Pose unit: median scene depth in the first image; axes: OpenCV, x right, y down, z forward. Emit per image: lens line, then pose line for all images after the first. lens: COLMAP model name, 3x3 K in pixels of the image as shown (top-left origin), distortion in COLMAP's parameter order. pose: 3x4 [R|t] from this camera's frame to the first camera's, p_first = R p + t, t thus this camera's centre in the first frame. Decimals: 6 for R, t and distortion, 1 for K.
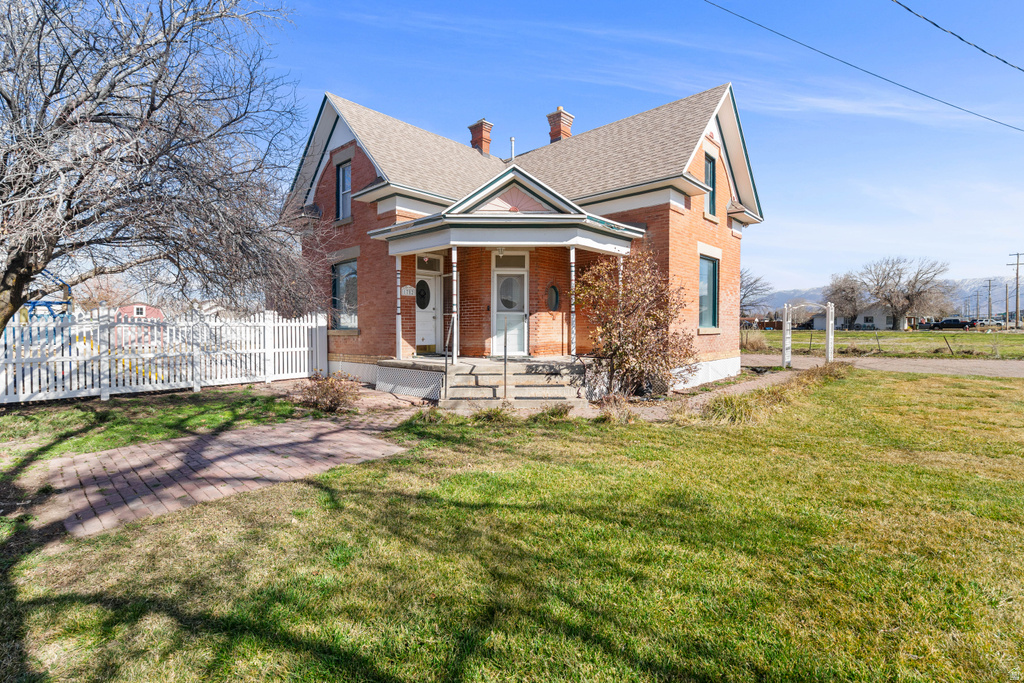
lens RADIAL K [[471.0, 0, 510.1], [0, 471.0, 336.4], [0, 0, 1]] dist [-0.003318, -0.000101]
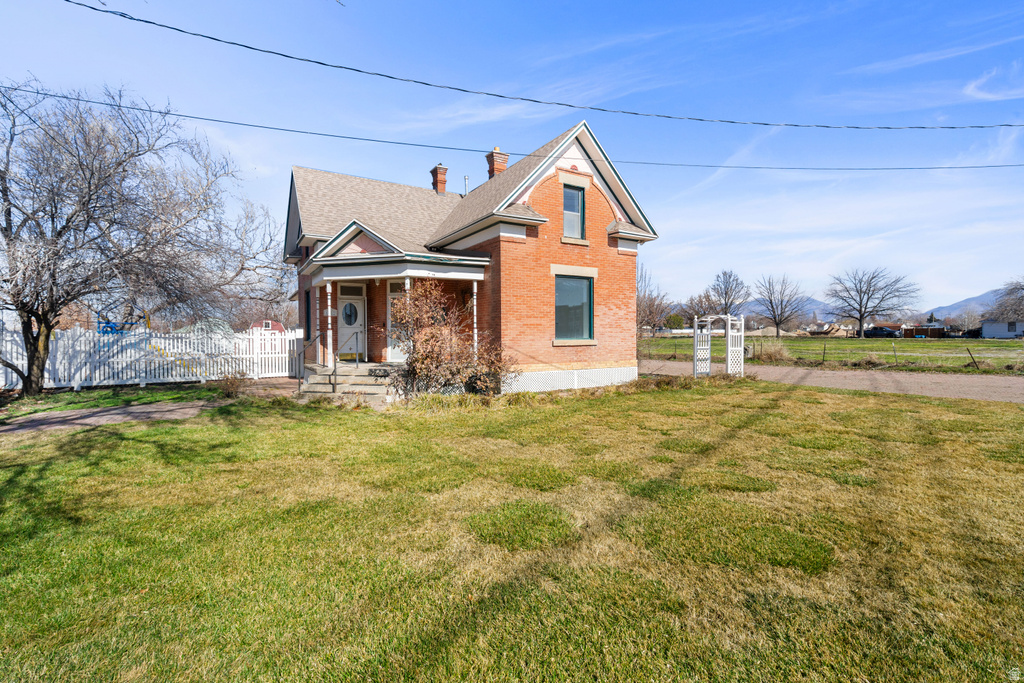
lens RADIAL K [[471.0, 0, 516.6], [0, 471.0, 342.6], [0, 0, 1]] dist [-0.003318, -0.000101]
pose [[0.958124, 0.001915, -0.286347, 0.721155], [-0.003058, 0.999989, -0.003547, -0.008893], [0.286337, 0.004274, 0.958120, -0.131077]]
